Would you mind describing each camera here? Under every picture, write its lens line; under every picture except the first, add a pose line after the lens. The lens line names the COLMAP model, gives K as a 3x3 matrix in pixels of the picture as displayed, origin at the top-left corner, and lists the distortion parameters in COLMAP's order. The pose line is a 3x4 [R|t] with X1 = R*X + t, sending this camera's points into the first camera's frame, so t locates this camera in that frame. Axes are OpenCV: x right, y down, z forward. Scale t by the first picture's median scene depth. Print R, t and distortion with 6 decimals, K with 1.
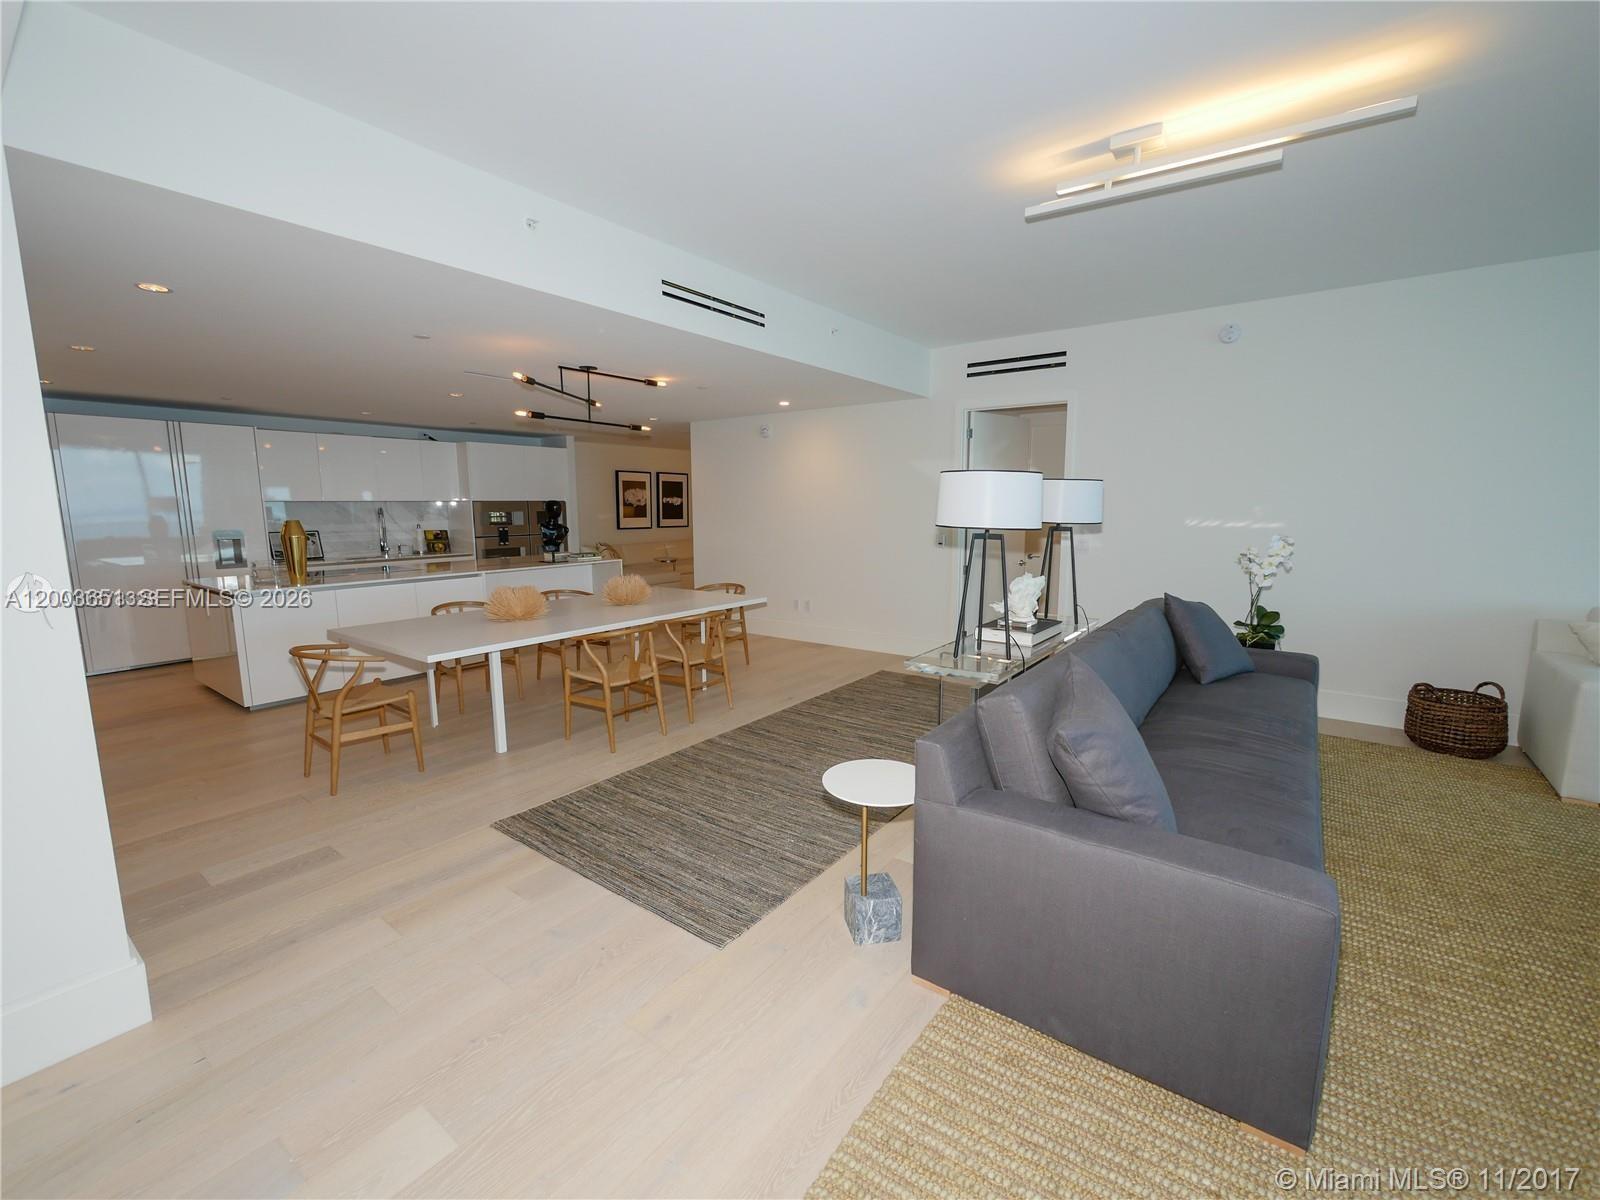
lens RADIAL K [[673.9, 0, 802.8], [0, 673.9, 600.1], [0, 0, 1]] dist [-0.004683, 0.000264]
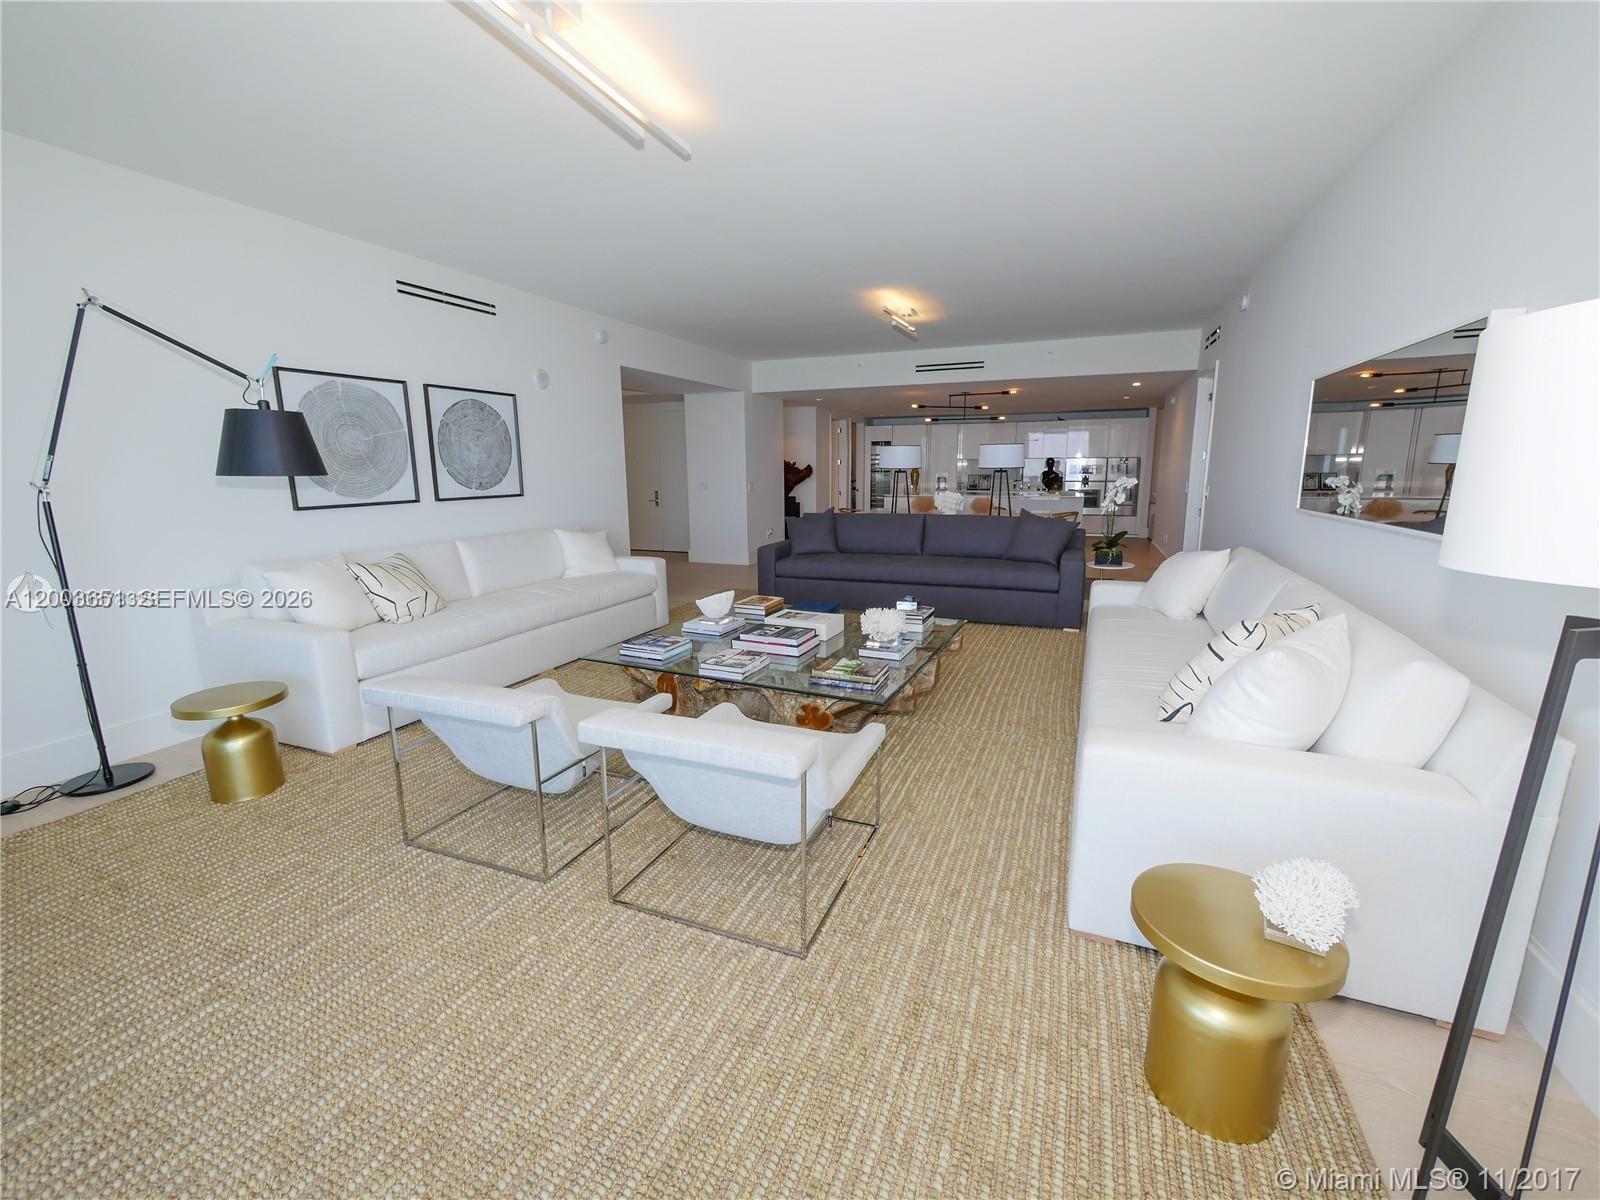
lens RADIAL K [[673.4, 0, 800.7], [0, 673.4, 596.1], [0, 0, 1]] dist [-0.004212, -0.000189]
pose [[0.249402, 0.183662, -0.950824, 1.226000], [-0.130047, 0.979309, 0.155052, 0.007585], [0.959628, 0.084981, 0.268127, 0.013597]]
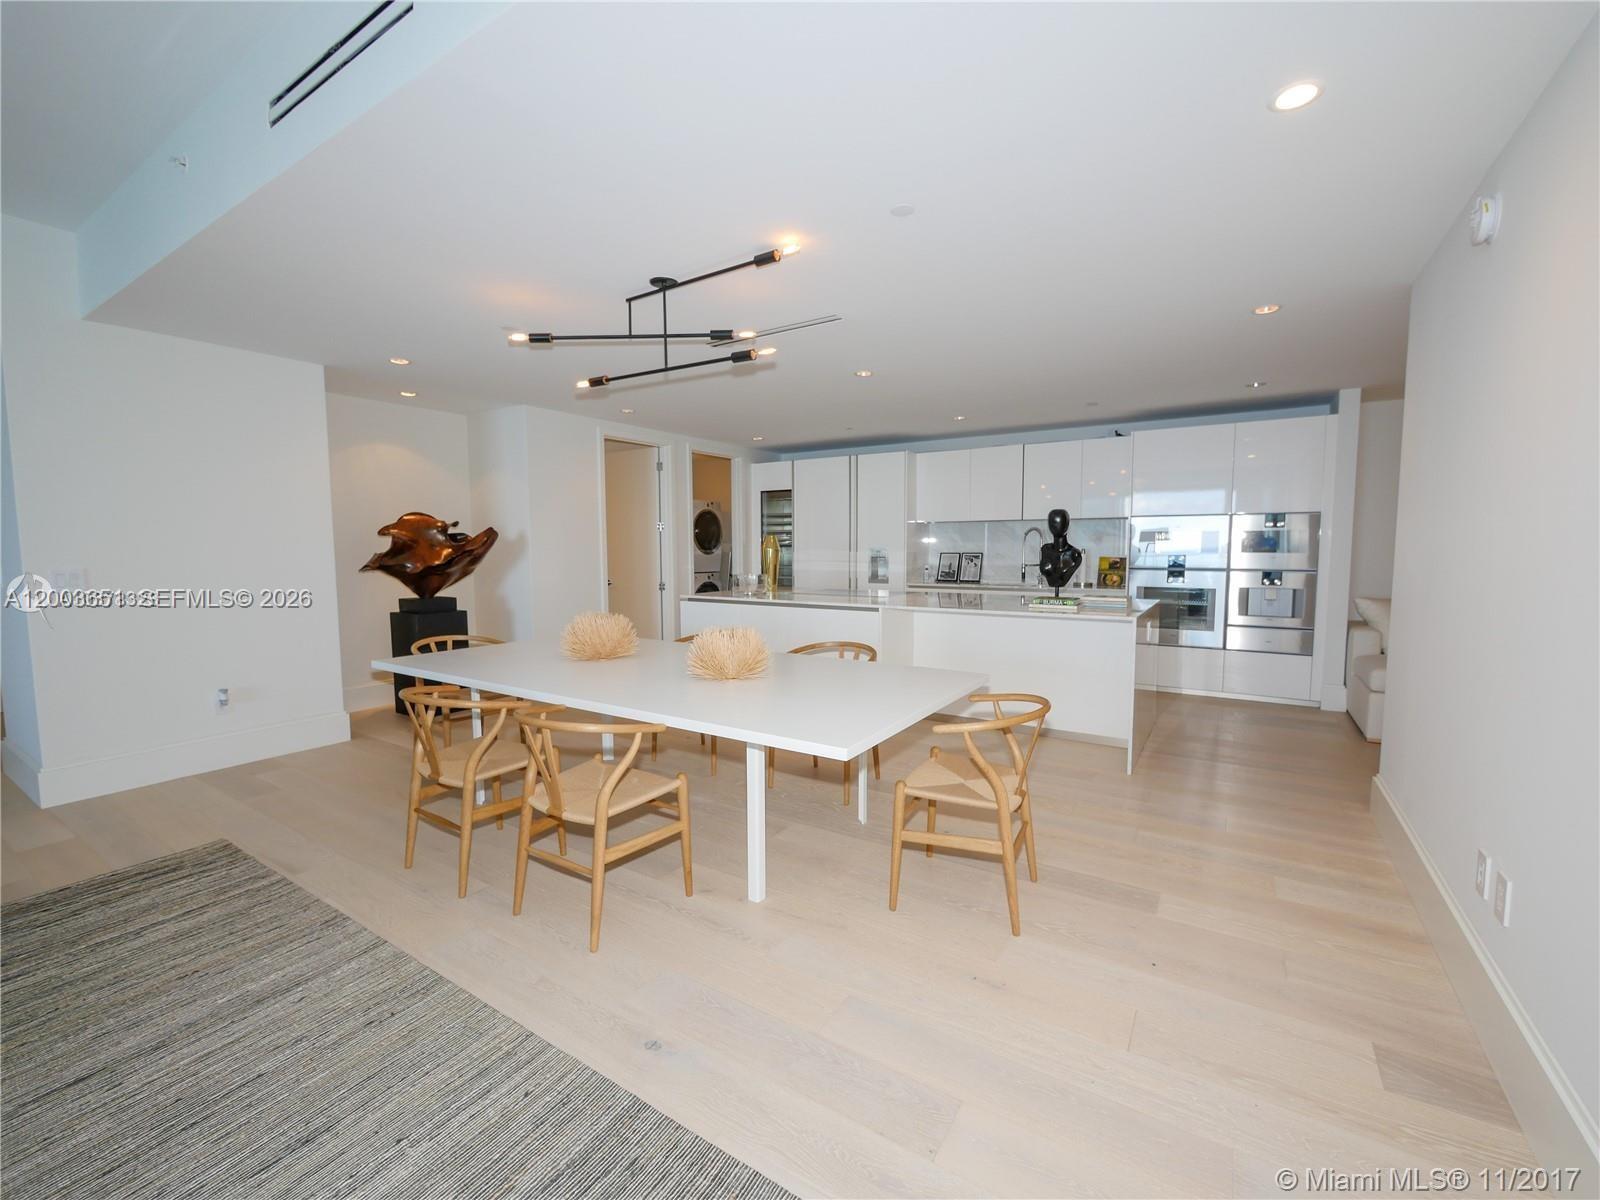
lens RADIAL K [[673.9, 0, 802.8], [0, 673.9, 600.1], [0, 0, 1]] dist [-0.004683, 0.000264]
pose [[0.065409, 0.086202, -0.994128, 0.249631], [-0.138782, 0.987365, 0.076484, -0.091751], [0.988161, 0.132965, 0.076546, 0.842650]]
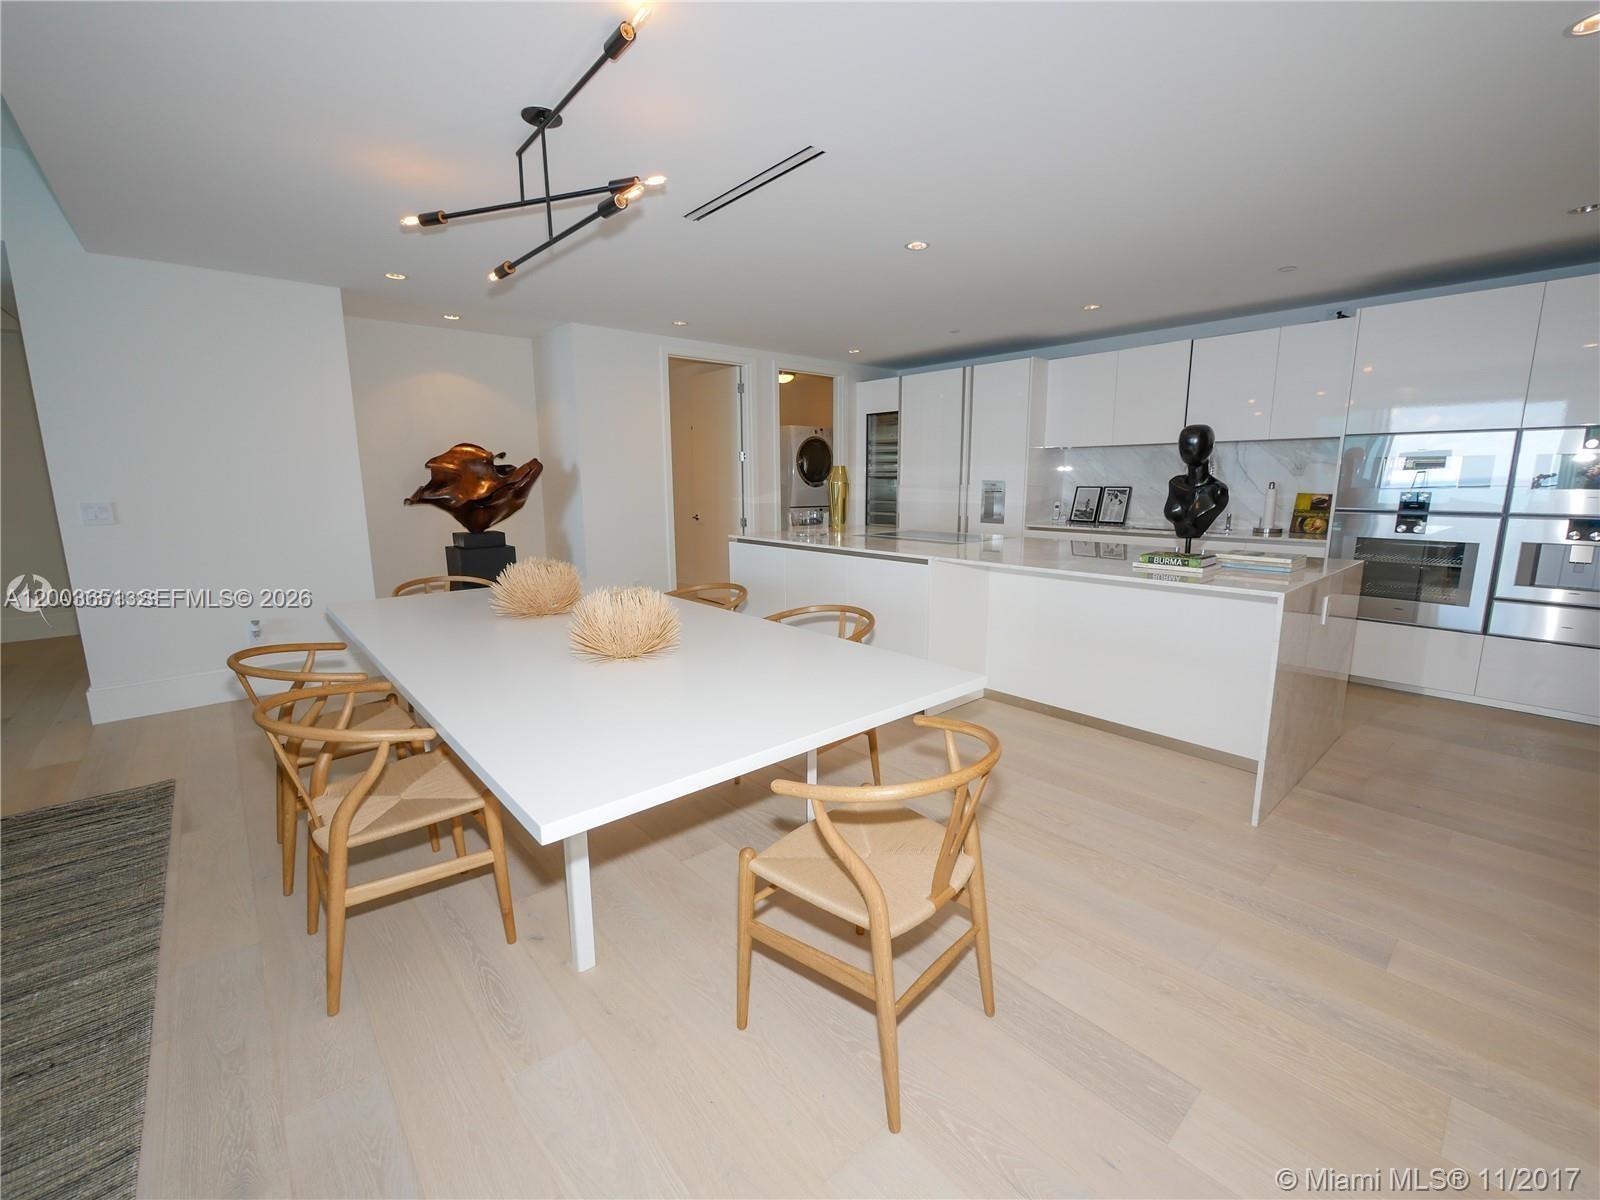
lens RADIAL K [[673.4, 0, 800.7], [0, 673.4, 596.1], [0, 0, 1]] dist [-0.004212, -0.000189]
pose [[-0.212577, 0.177478, -0.960891, 0.102977], [-0.133041, 0.968953, 0.208400, -0.112912], [0.968045, 0.172139, -0.182365, 0.985130]]
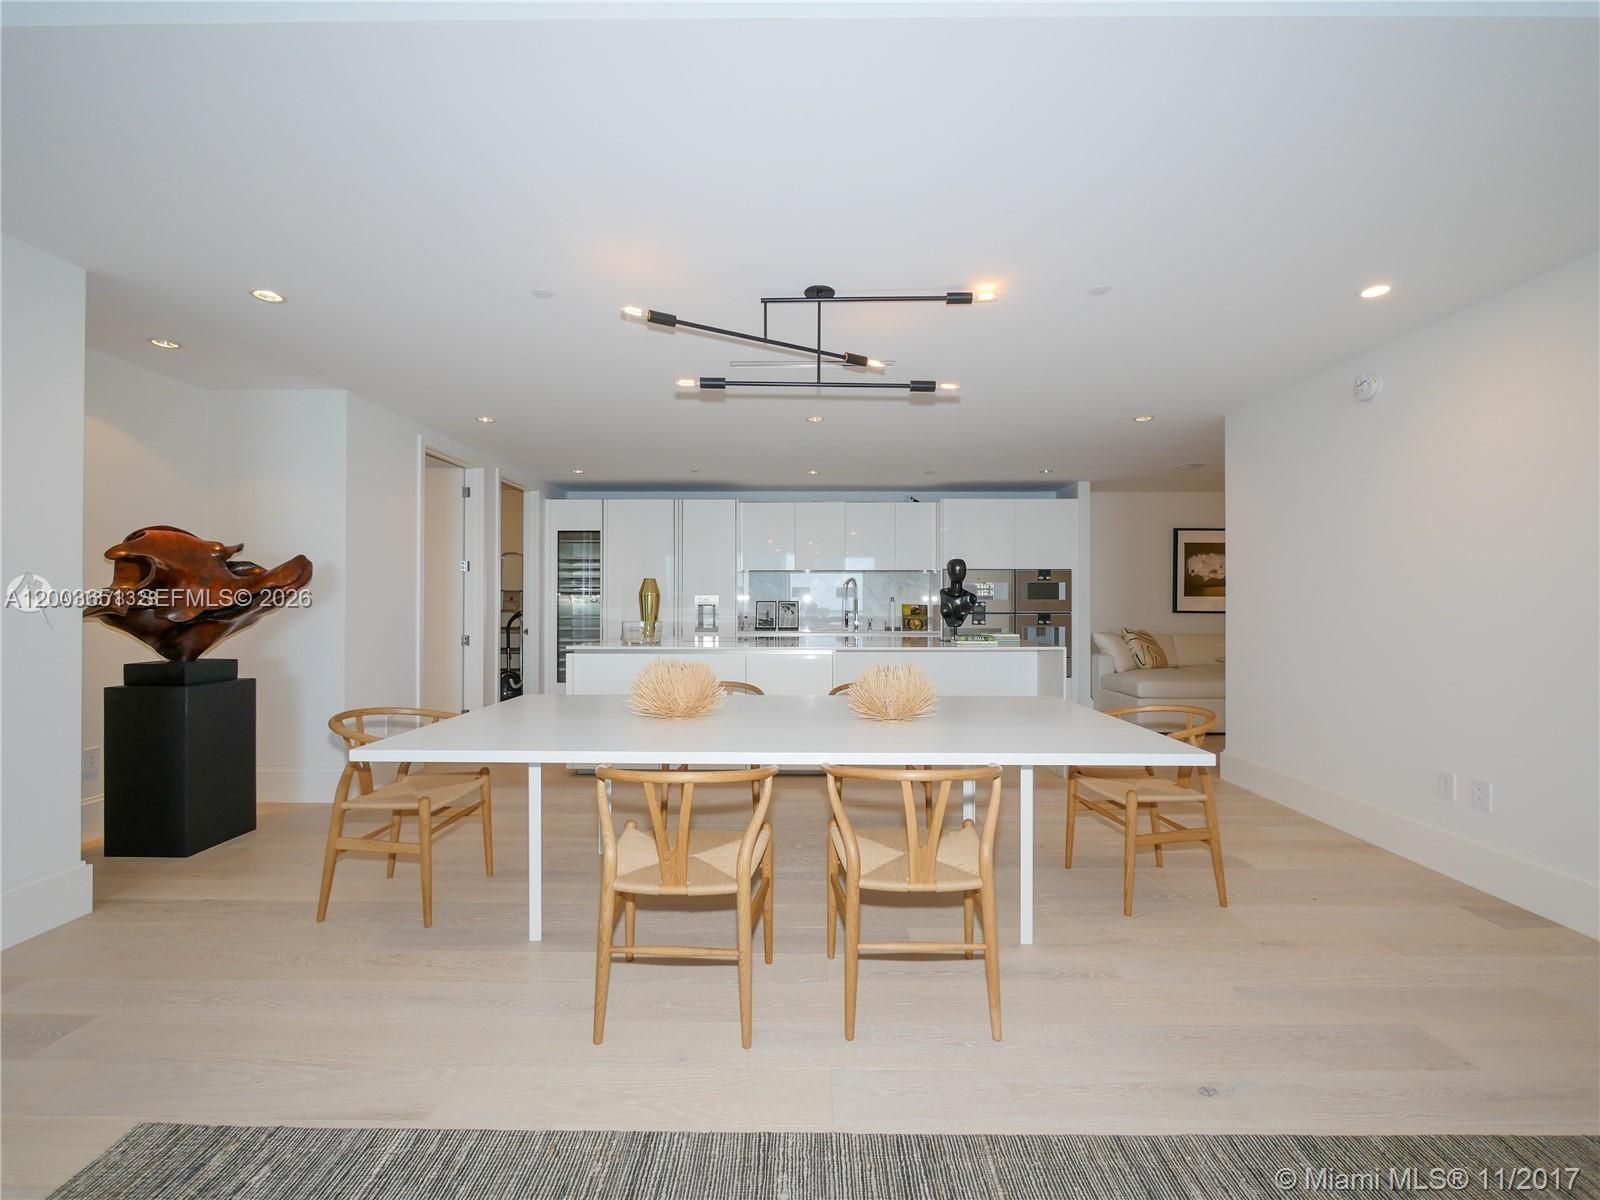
lens RADIAL K [[673.9, 0, 802.8], [0, 673.9, 600.1], [0, 0, 1]] dist [-0.004683, 0.000264]
pose [[0.588906, 0.003568, -0.808193, 0.102597], [-0.119244, 0.989430, -0.082521, -0.028464], [0.799356, 0.144970, 0.583107, 0.522195]]
